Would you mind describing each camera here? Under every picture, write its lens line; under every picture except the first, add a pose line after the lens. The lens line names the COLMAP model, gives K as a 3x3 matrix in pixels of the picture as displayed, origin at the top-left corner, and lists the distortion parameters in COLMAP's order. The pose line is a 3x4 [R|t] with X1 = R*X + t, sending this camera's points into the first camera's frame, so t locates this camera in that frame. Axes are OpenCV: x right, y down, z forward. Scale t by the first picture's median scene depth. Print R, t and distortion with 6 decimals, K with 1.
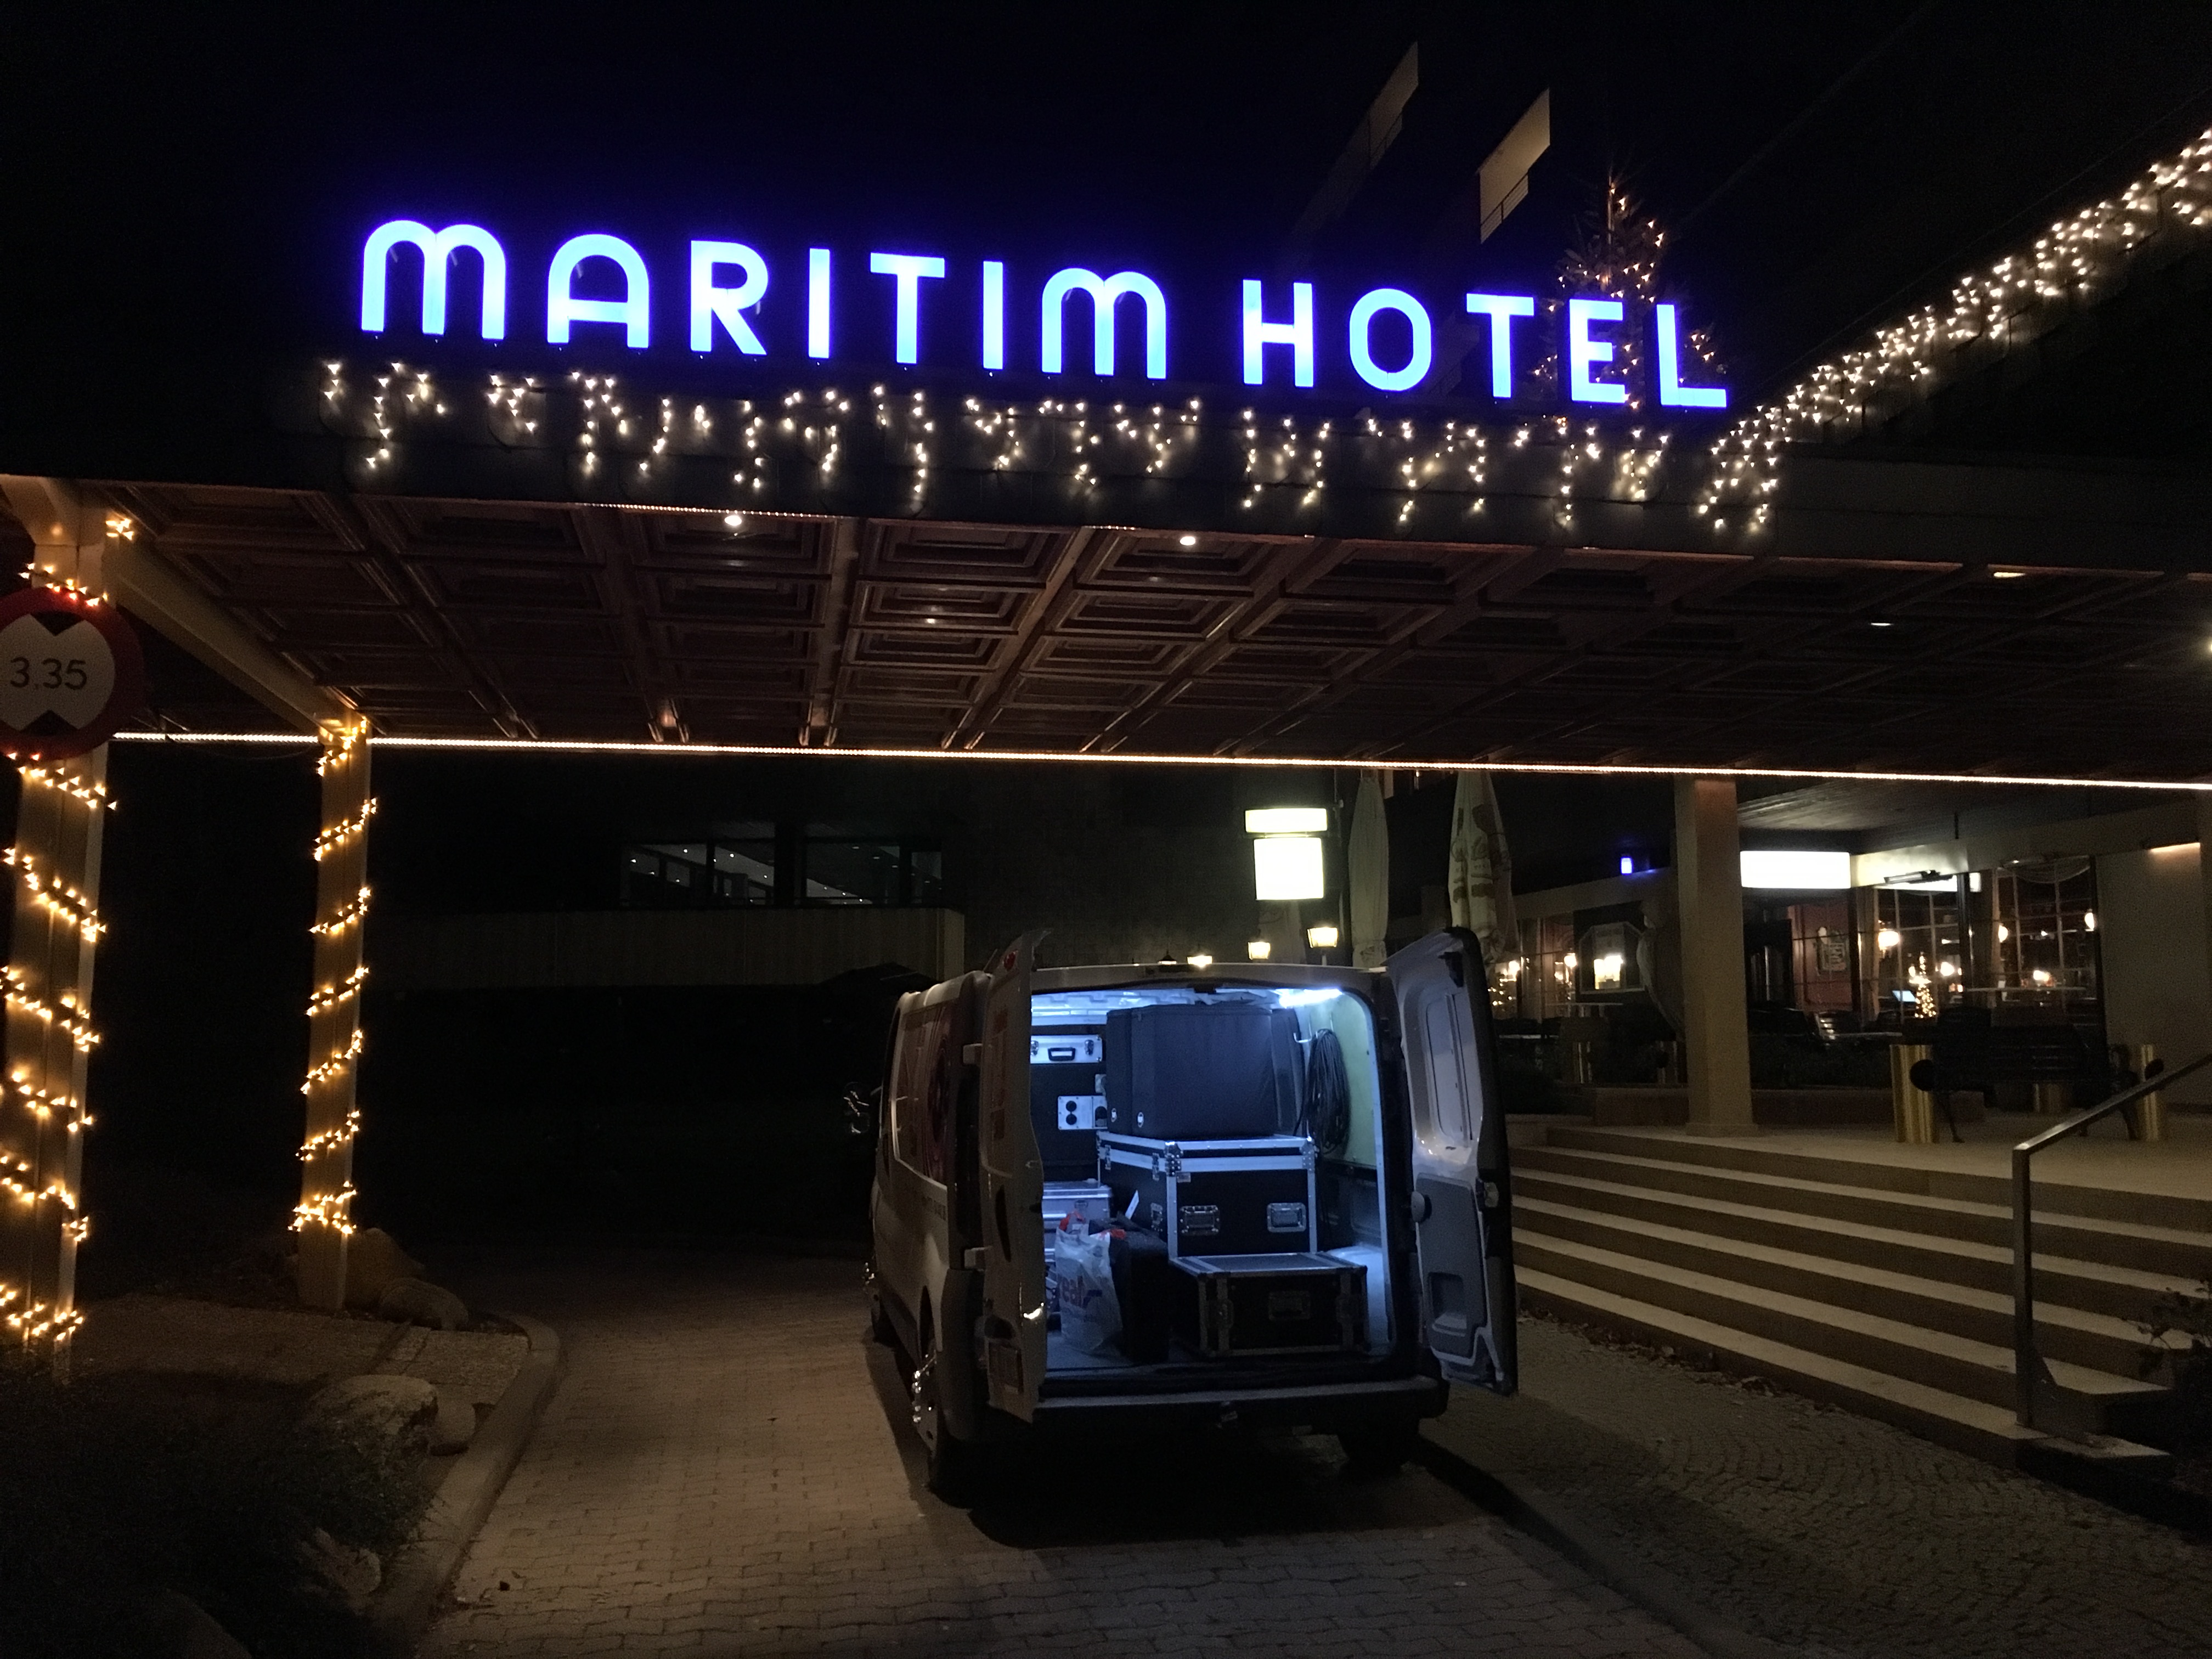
lens RADIAL K [[1860.4, 0, 1094.2], [0, 1860.4, 825.2], [0, 0, 1]] dist [0.077576, -0.095108]
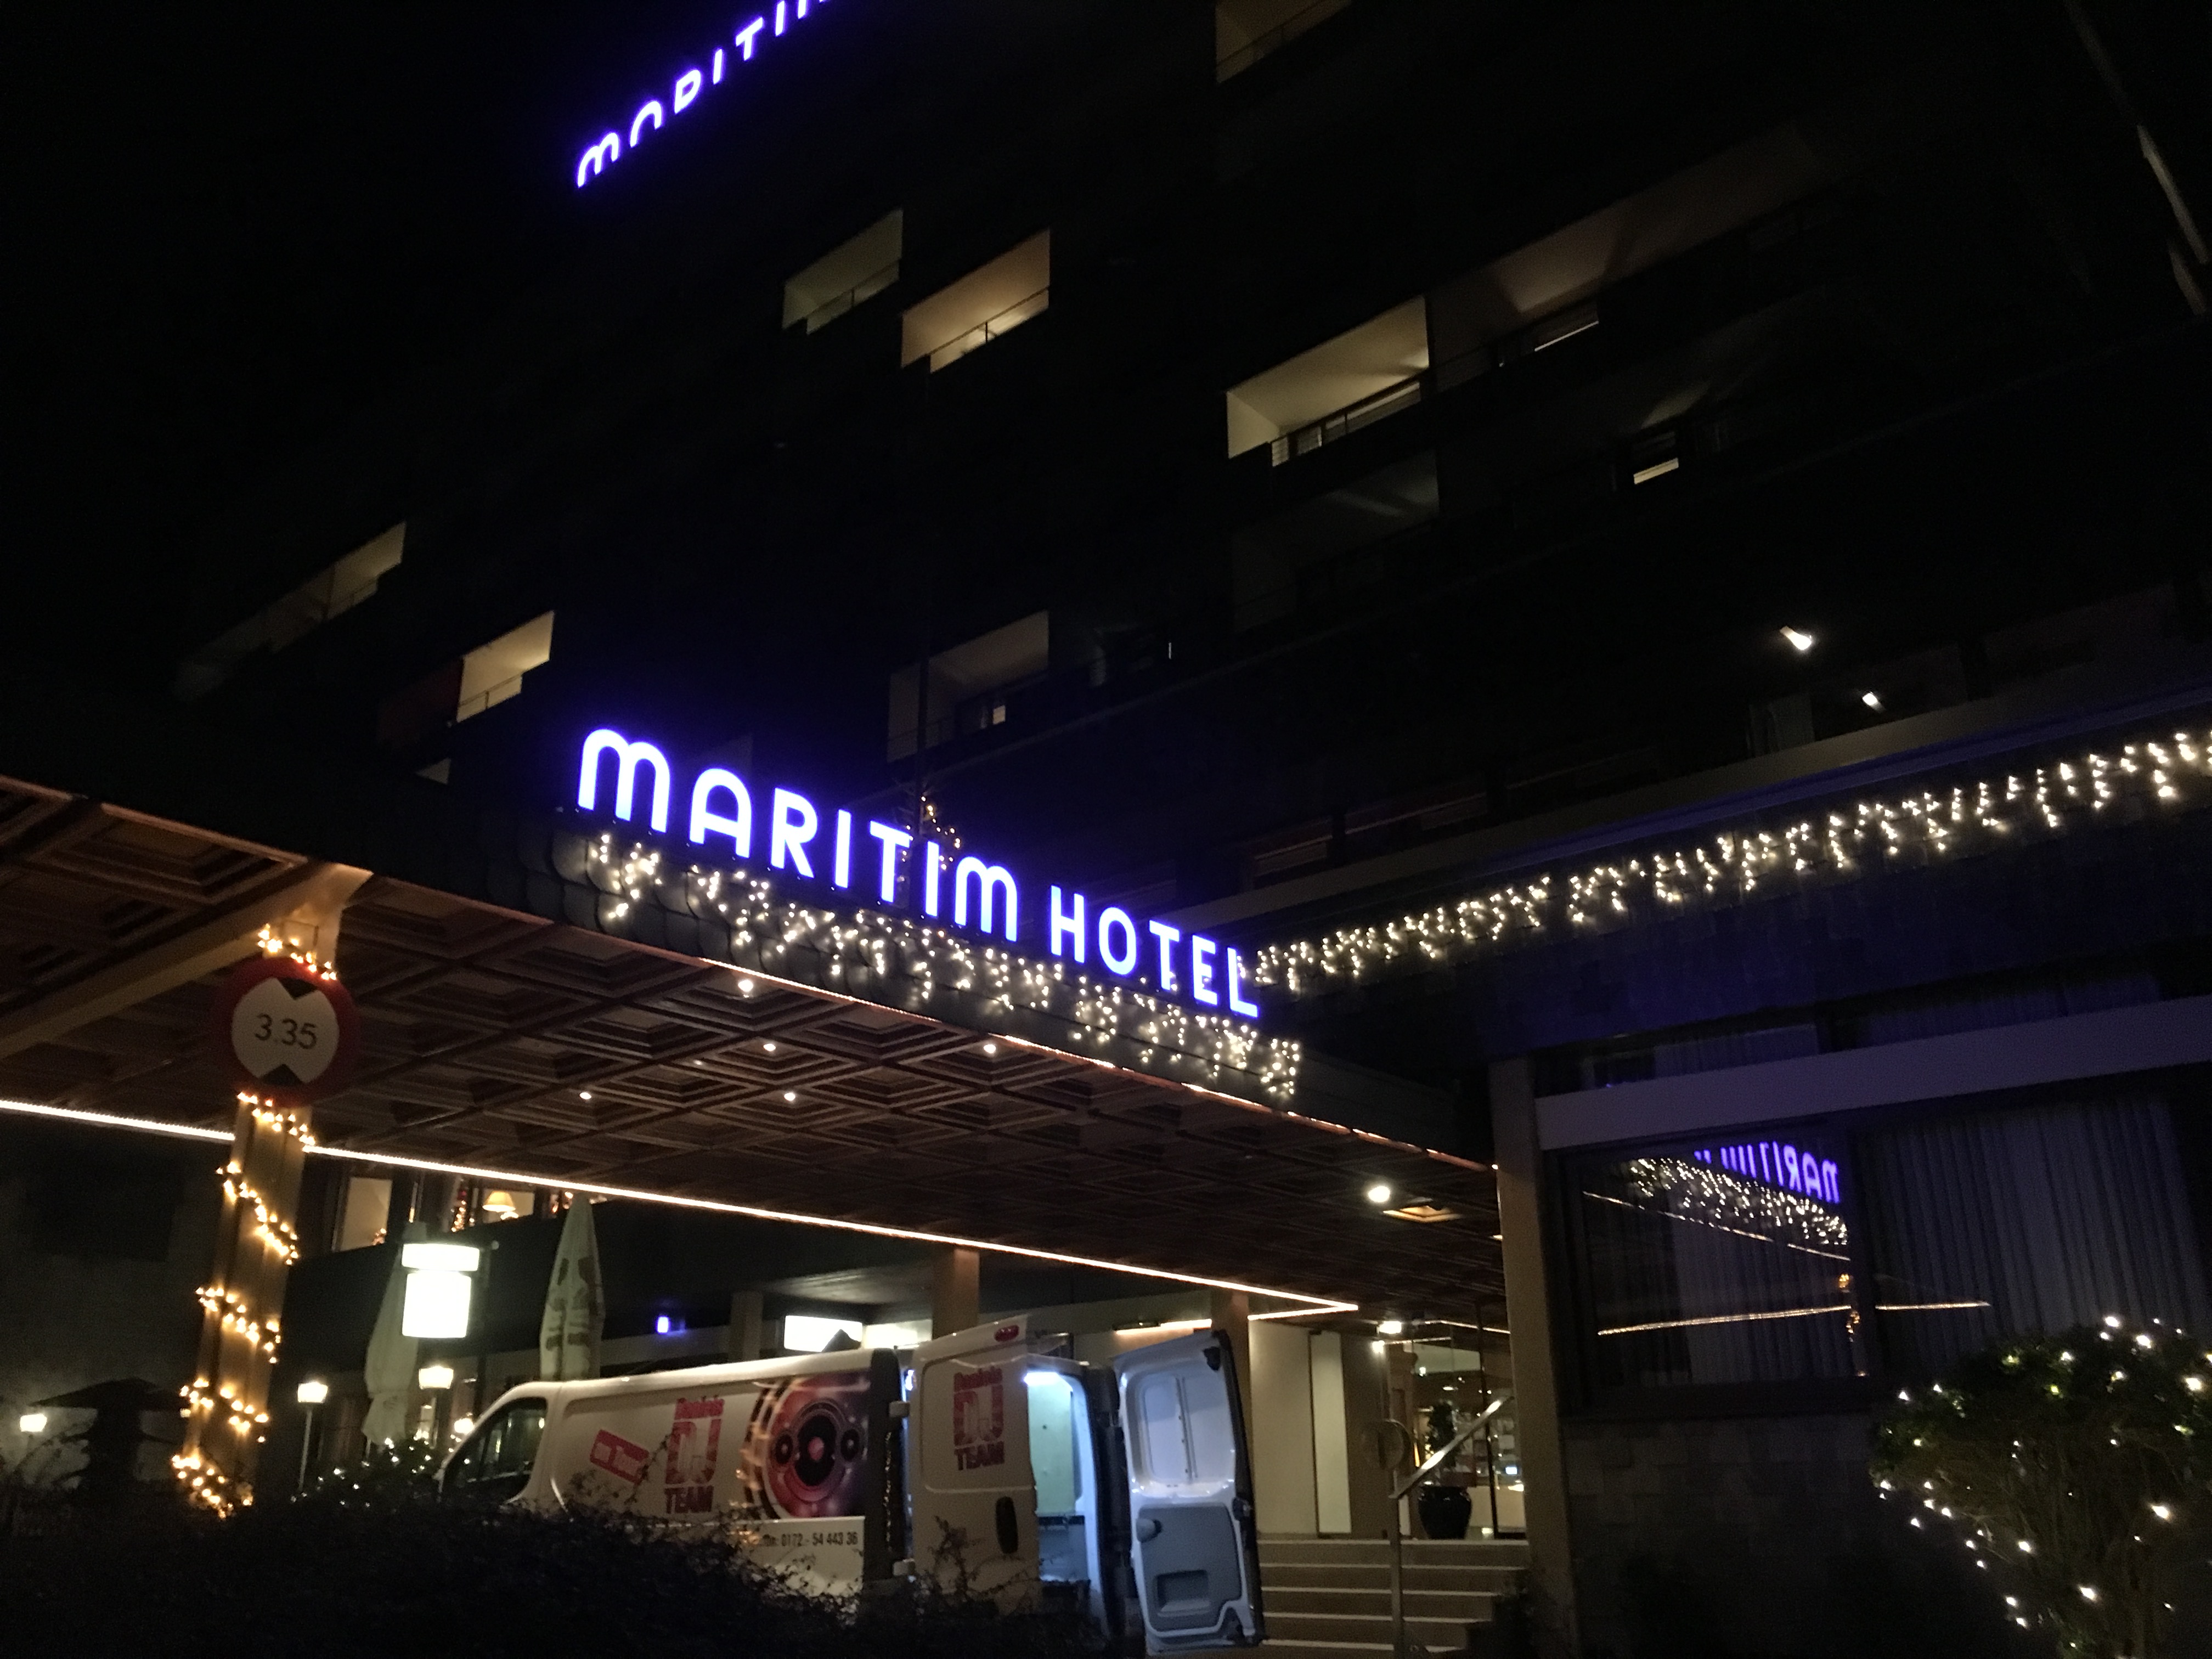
lens RADIAL K [[1860.4, 0, 1094.2], [0, 1860.4, 825.2], [0, 0, 1]] dist [0.077576, -0.095108]
pose [[0.778146, 0.221176, 0.587852, -0.814288], [-0.068690, 0.960300, -0.270382, 0.070445], [-0.624316, 0.170017, 0.762446, -0.191784]]
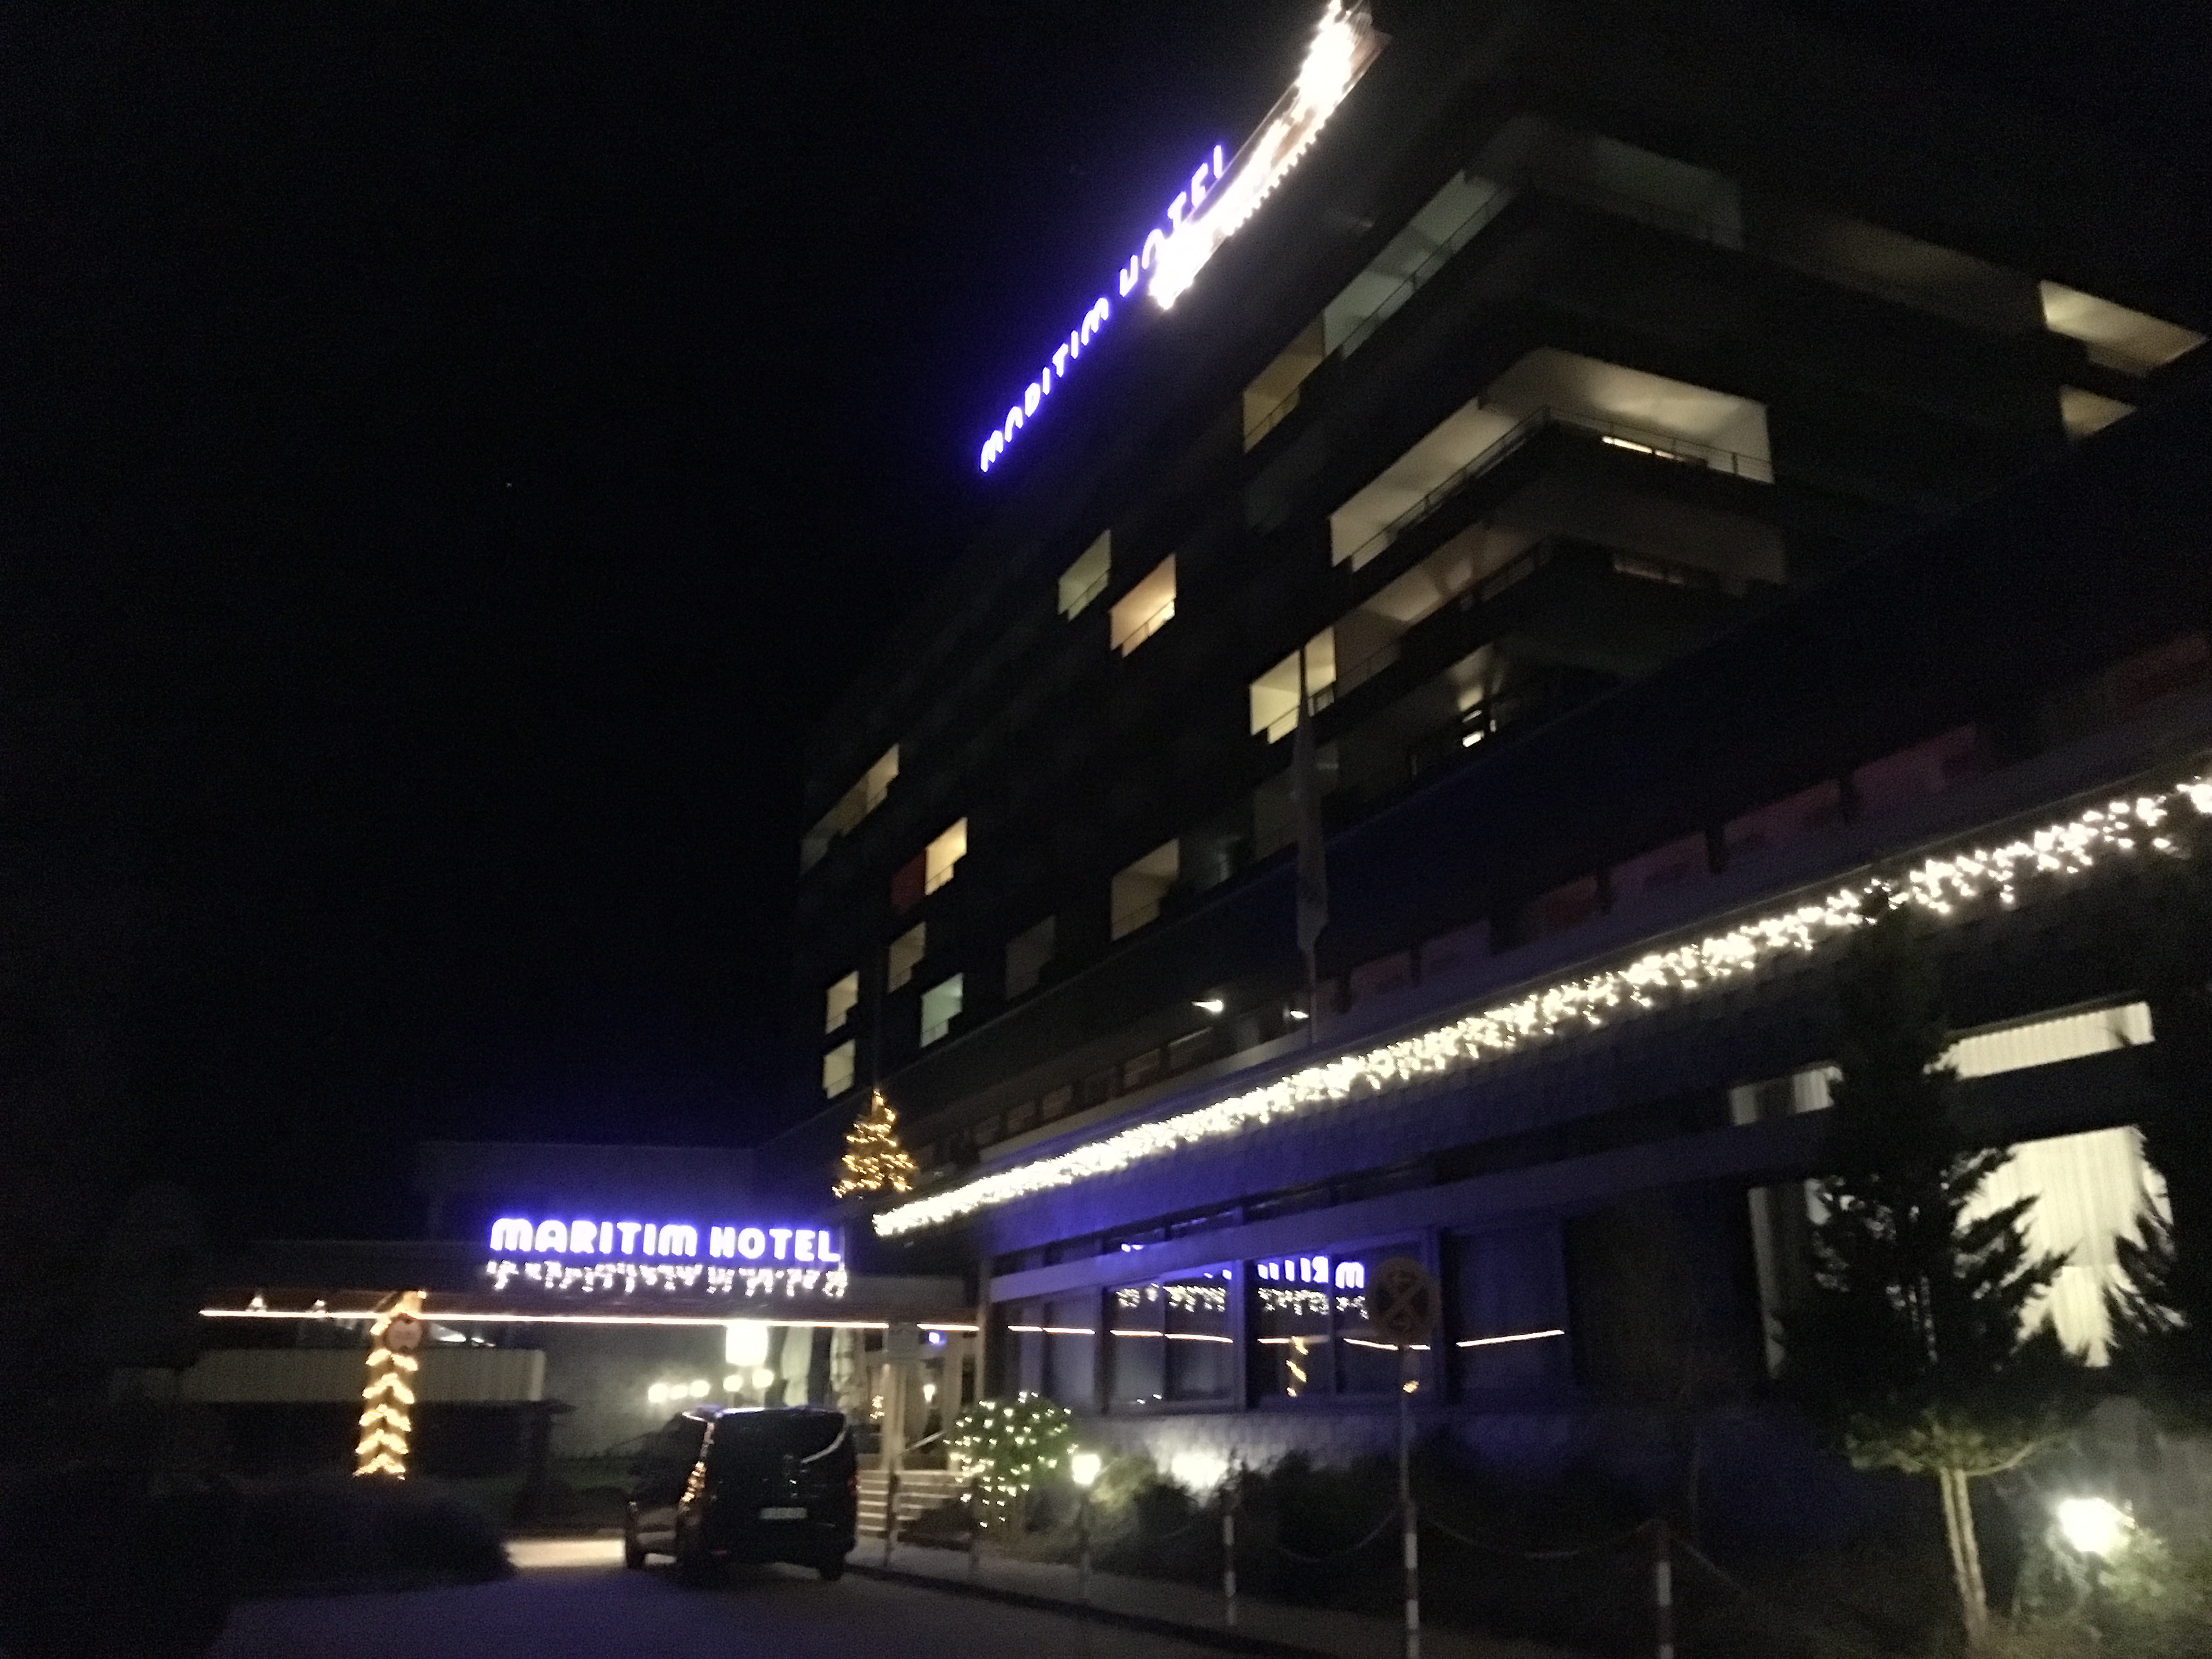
lens RADIAL K [[1860.4, 0, 1094.2], [0, 1860.4, 825.2], [0, 0, 1]] dist [0.077576, -0.095108]
pose [[0.968963, 0.082040, 0.233197, -0.140122], [-0.032815, 0.977664, -0.207597, -0.336508], [-0.245020, 0.193501, 0.950012, -3.219824]]
